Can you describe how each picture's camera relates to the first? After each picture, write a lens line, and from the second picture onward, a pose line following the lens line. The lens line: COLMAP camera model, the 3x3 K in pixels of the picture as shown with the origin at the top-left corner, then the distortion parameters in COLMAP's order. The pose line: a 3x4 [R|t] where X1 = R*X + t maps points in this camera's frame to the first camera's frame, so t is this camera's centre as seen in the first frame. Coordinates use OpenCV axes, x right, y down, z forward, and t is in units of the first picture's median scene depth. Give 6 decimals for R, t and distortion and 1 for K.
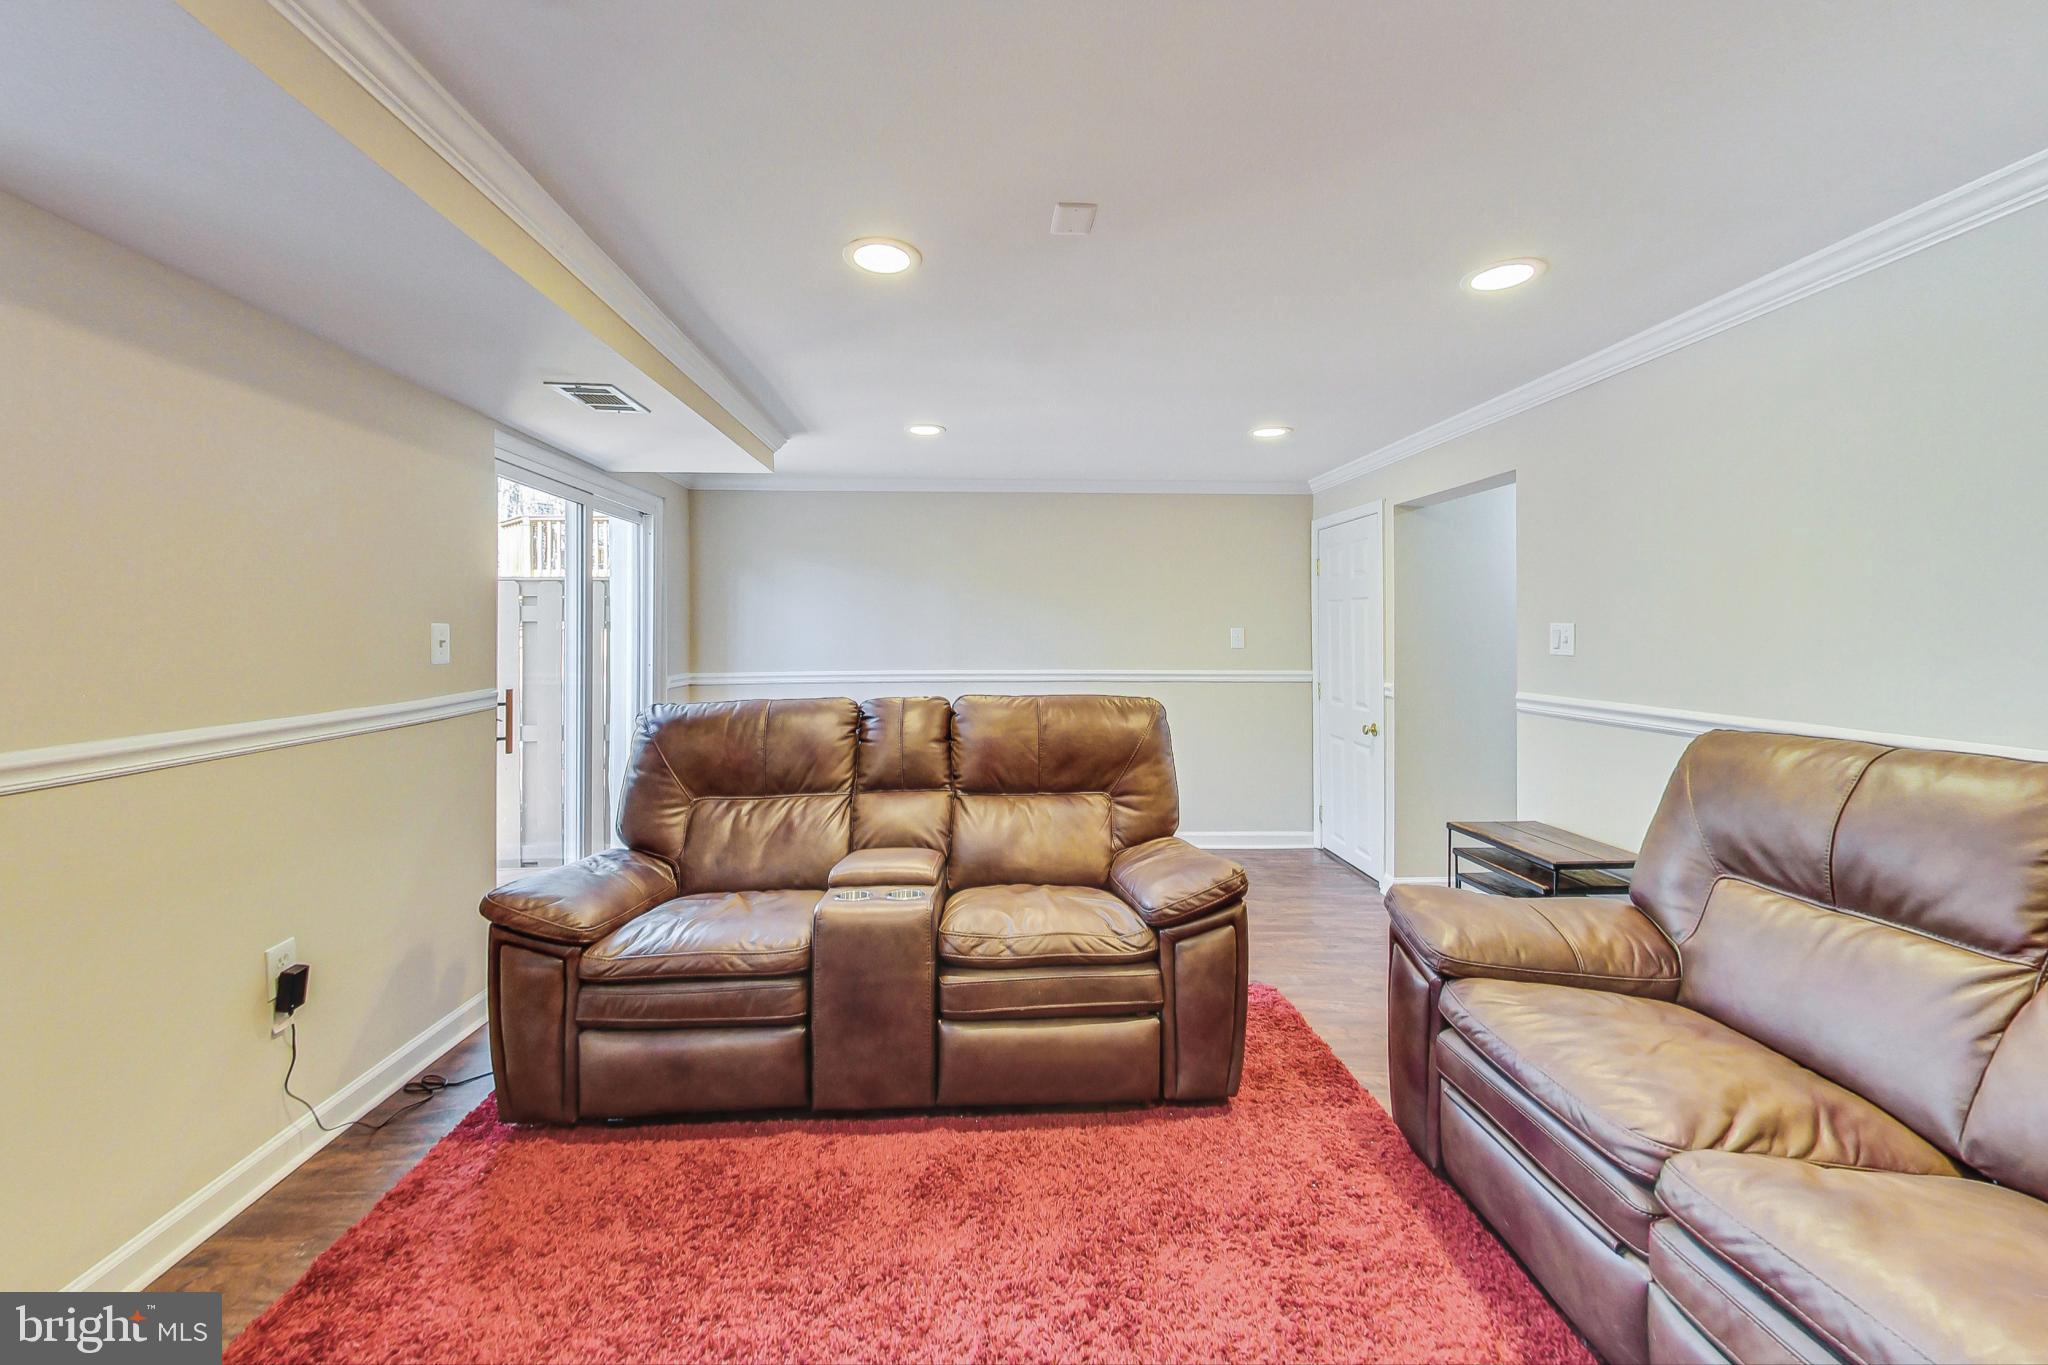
lens RADIAL K [[826.3, 0, 1025.2], [0, 826.3, 648.3], [0, 0, 1]] dist [-0.000103, 0.000167]
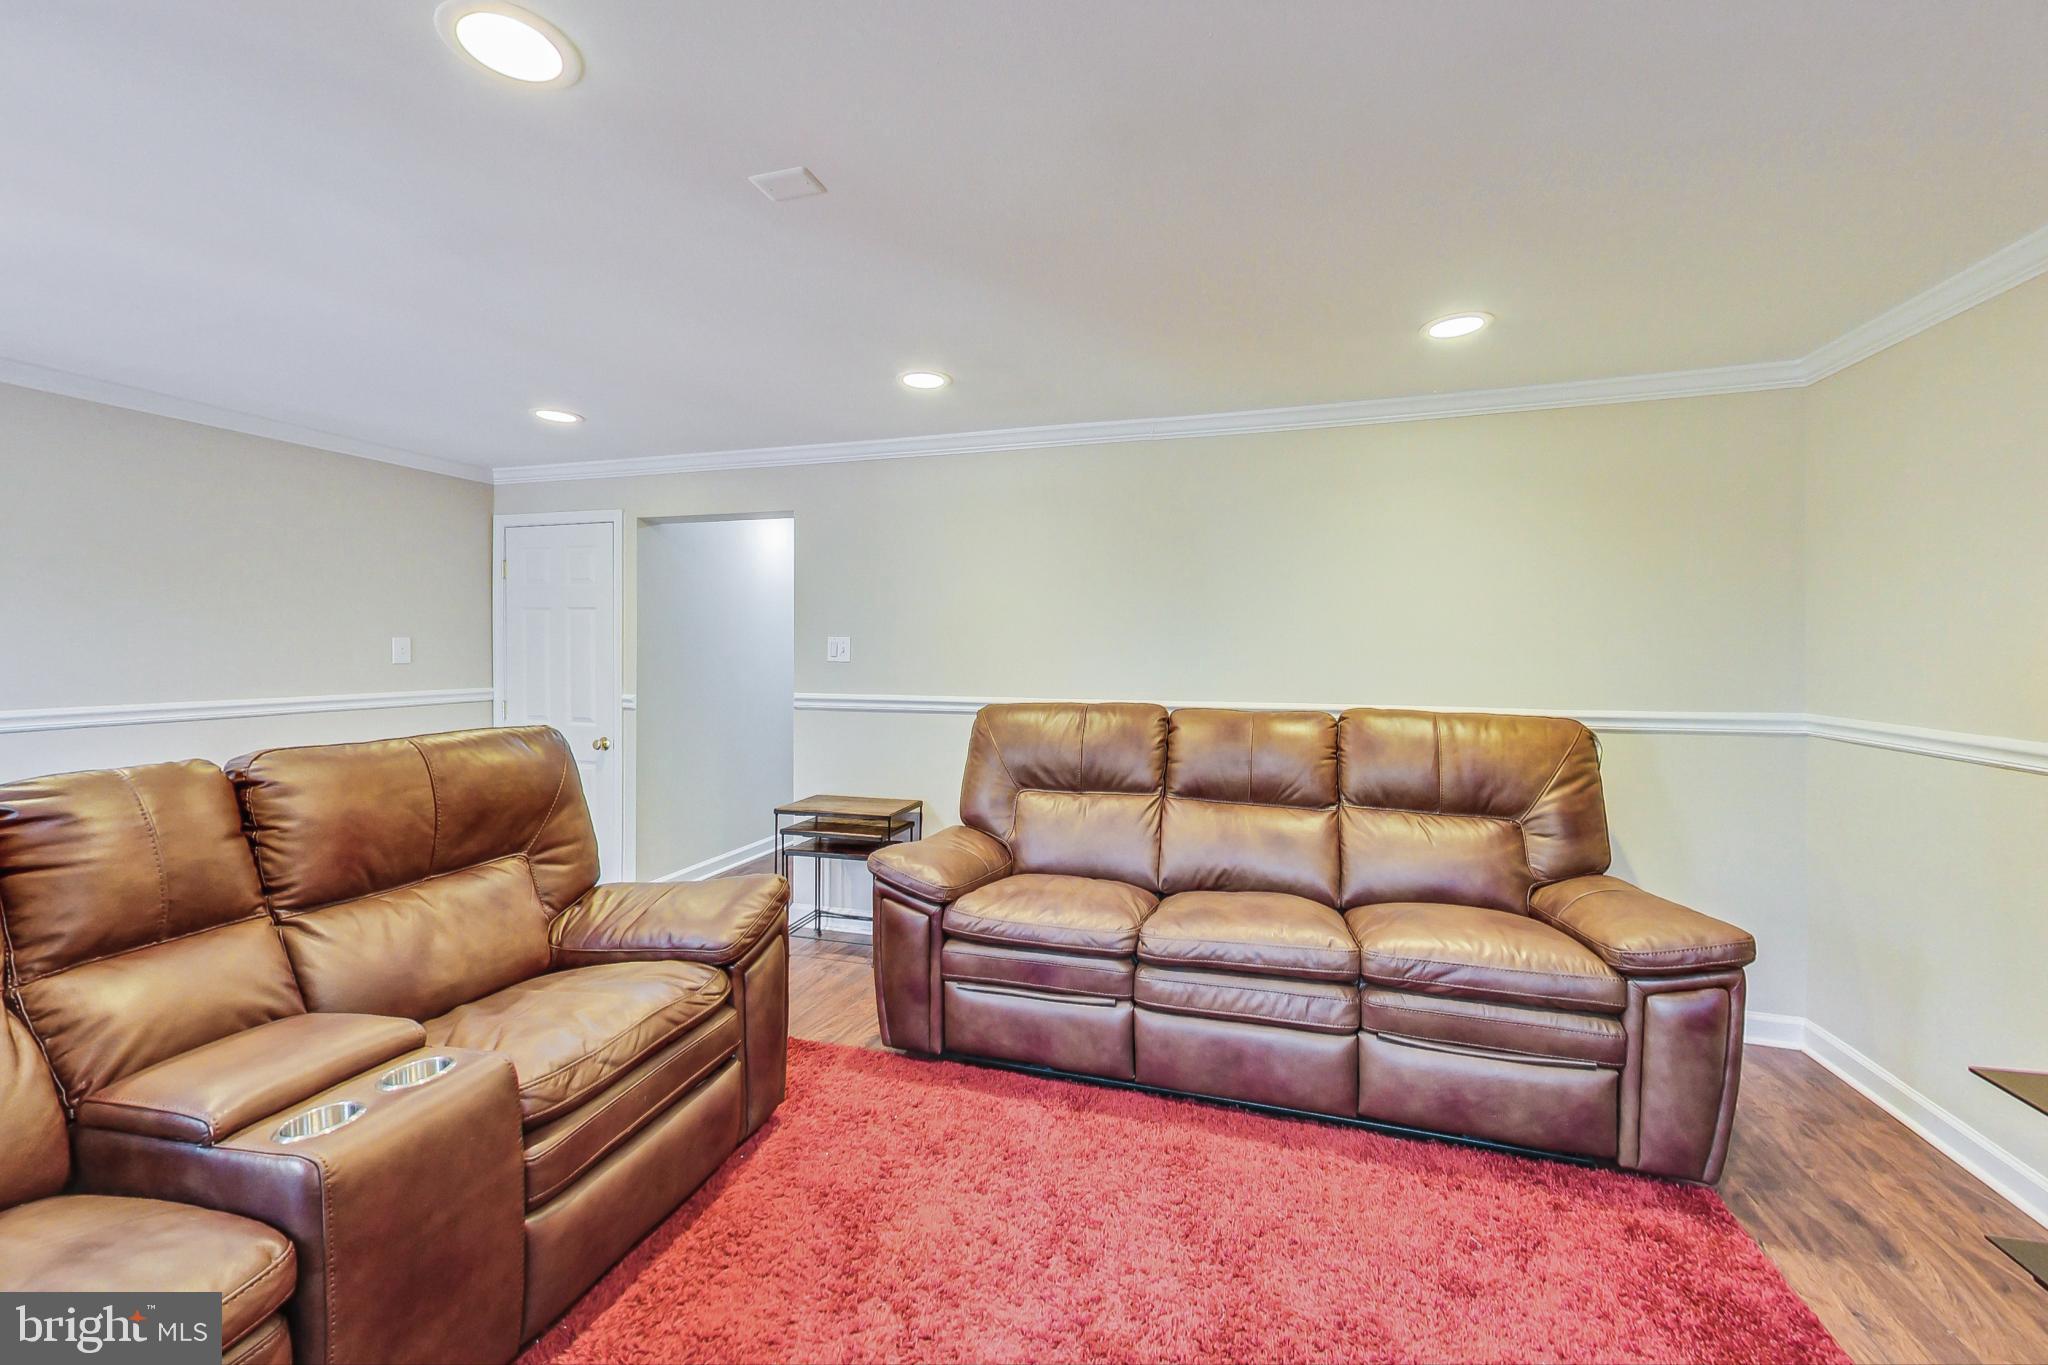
lens RADIAL K [[826.3, 0, 1025.2], [0, 826.3, 648.3], [0, 0, 1]] dist [-0.000103, 0.000167]
pose [[0.325168, -0.009054, 0.945613, -0.606005], [0.019067, 0.999814, 0.003016, -0.012193], [-0.945464, 0.017049, 0.325280, 0.381673]]
